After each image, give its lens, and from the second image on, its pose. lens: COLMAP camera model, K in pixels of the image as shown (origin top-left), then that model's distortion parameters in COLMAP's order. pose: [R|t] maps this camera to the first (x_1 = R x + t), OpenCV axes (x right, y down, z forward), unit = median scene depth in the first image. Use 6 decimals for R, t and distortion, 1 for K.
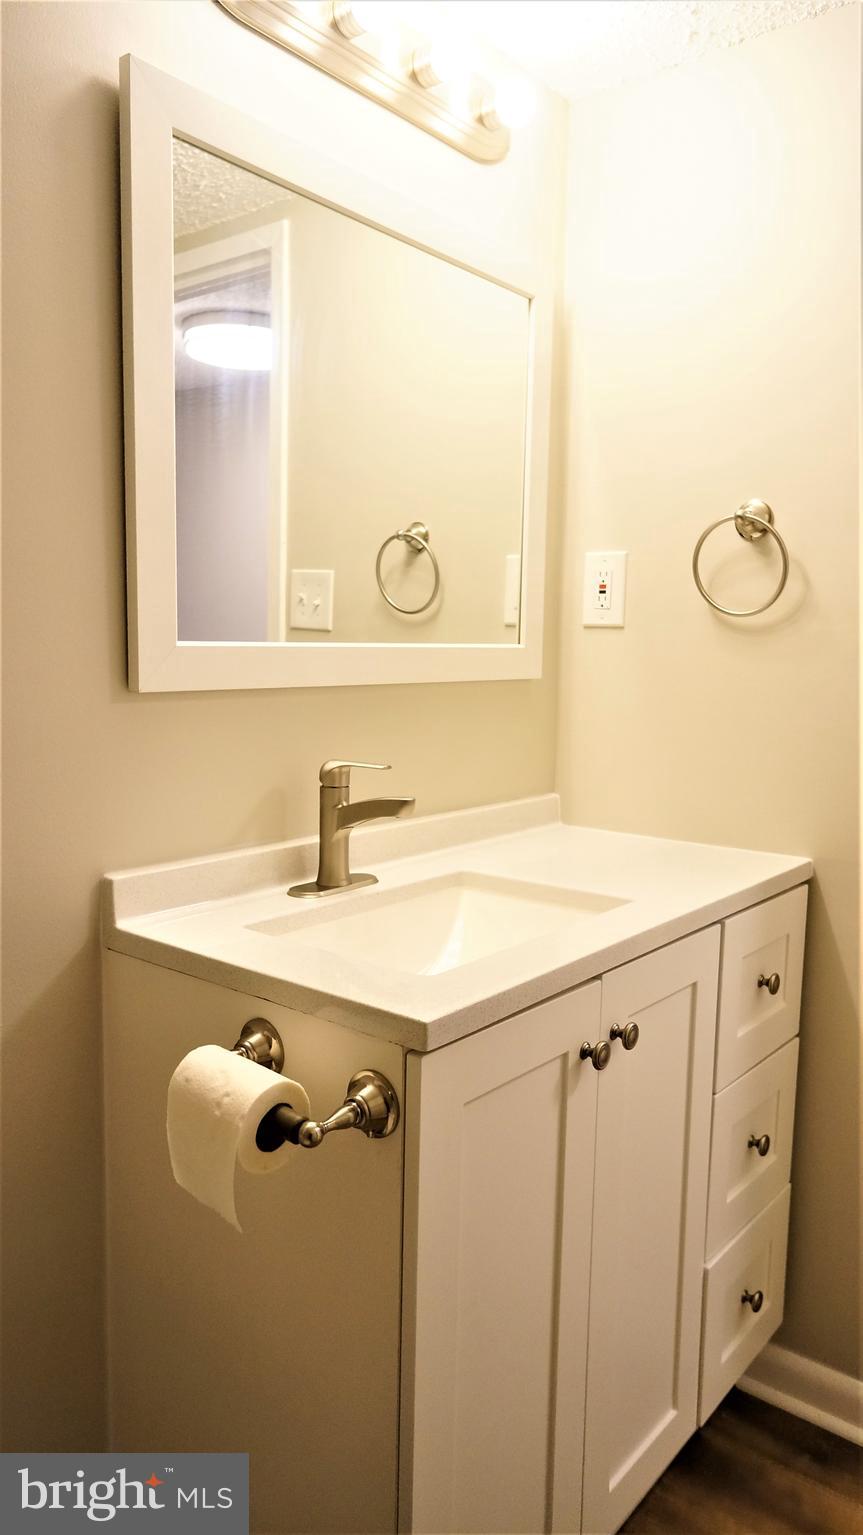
lens RADIAL K [[1057.9, 0, 433.4], [0, 1057.9, 770.2], [0, 0, 1]] dist [-0.001075, -0.003306]
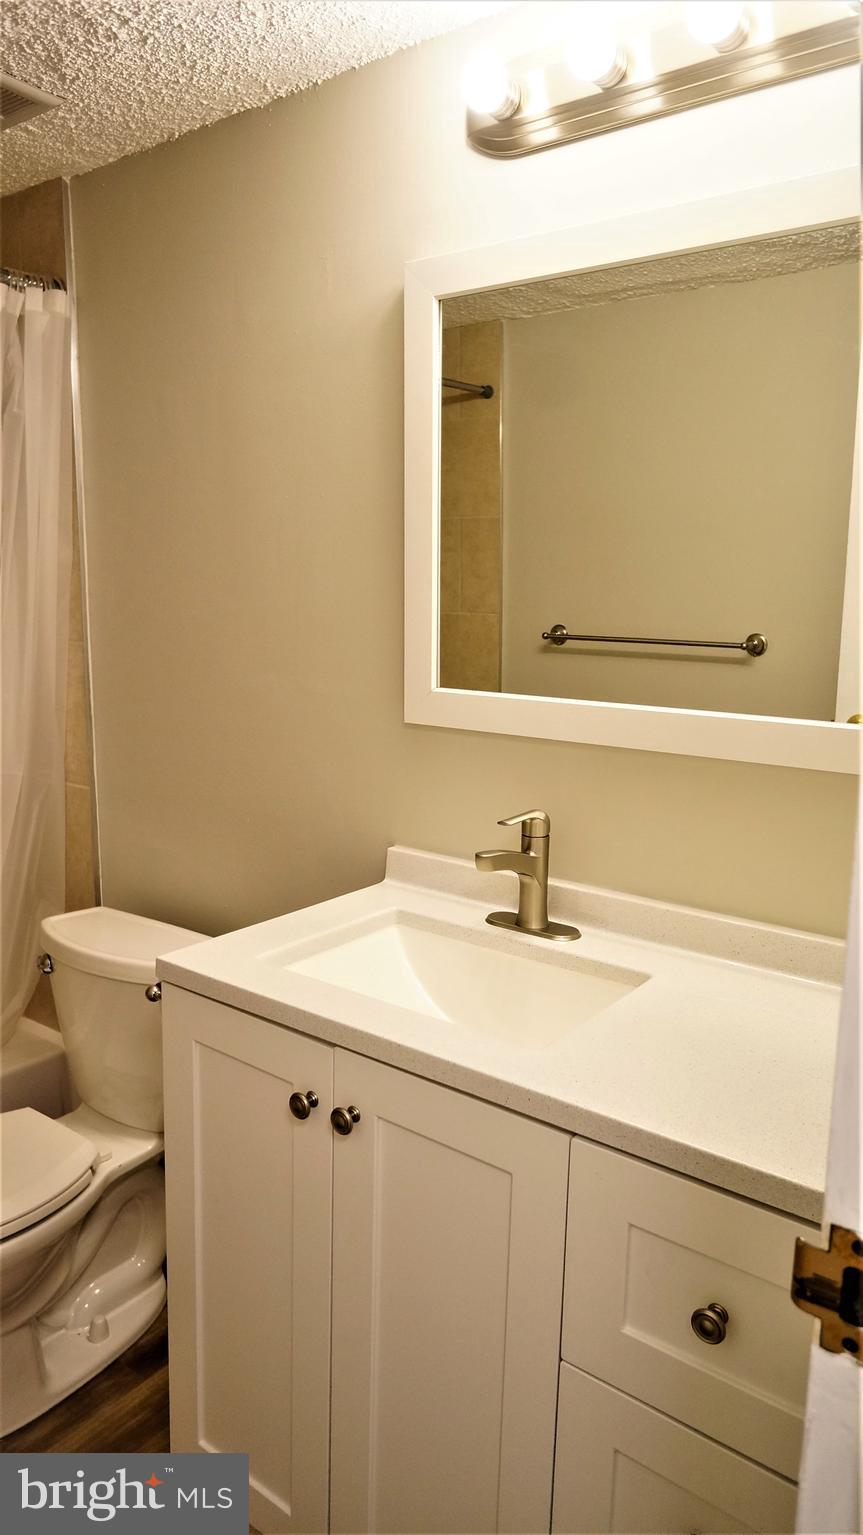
lens RADIAL K [[1057.9, 0, 437.0], [0, 1057.9, 766.1], [0, 0, 1]] dist [-0.001075, -0.003306]
pose [[0.019371, 0.156118, -0.987548, 1.005538], [-0.121689, 0.980759, 0.152658, -0.214190], [0.992379, 0.117217, 0.037996, 0.911668]]
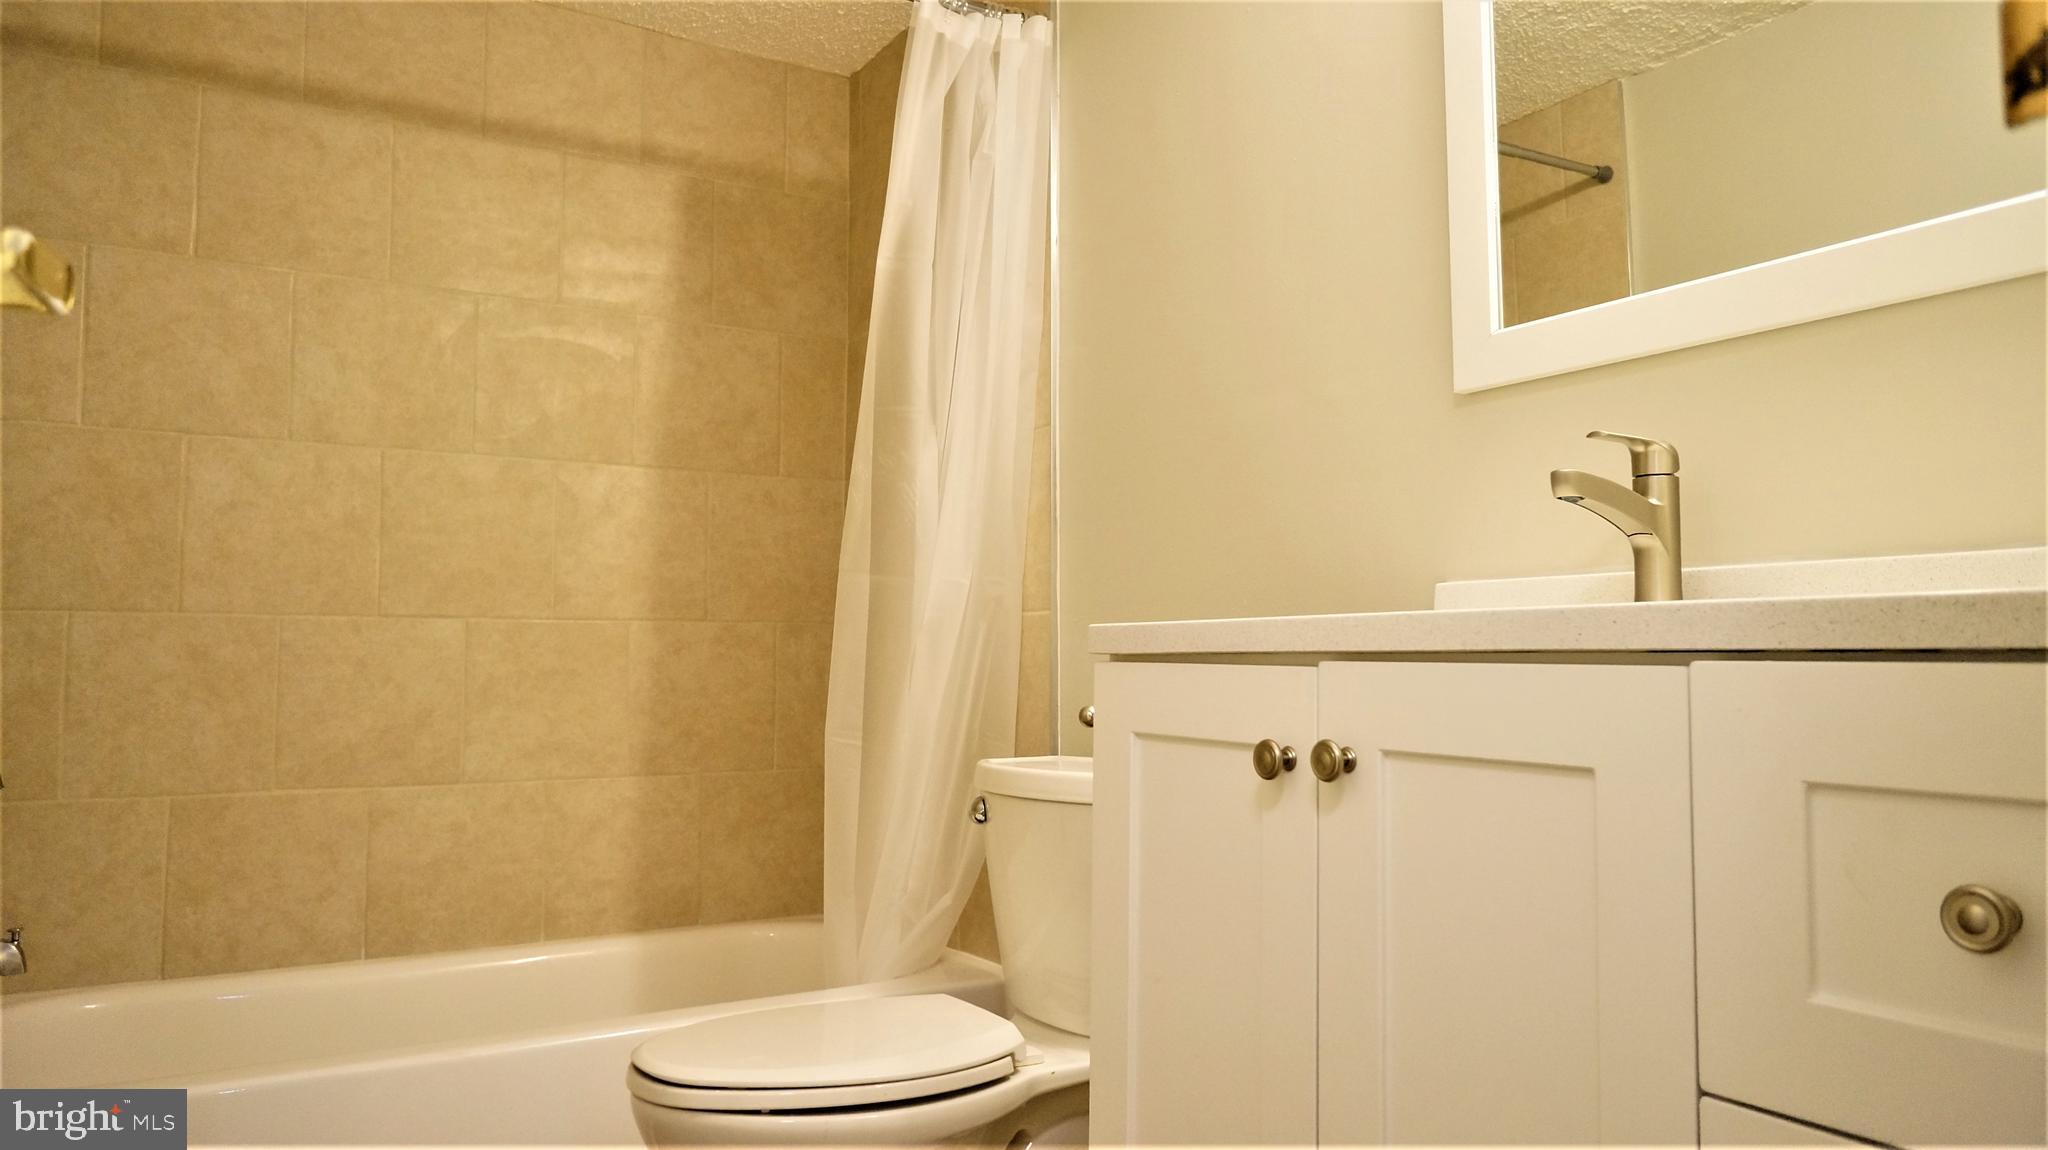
lens RADIAL K [[1411.4, 0, 1017.4], [0, 1411.4, 569.3], [0, 0, 1]] dist [-0.001075, -0.003306]
pose [[-0.354716, -0.085165, -0.931087, 0.970006], [-0.110054, 0.992723, -0.048876, 0.178845], [0.928474, 0.085133, -0.361508, 1.015352]]
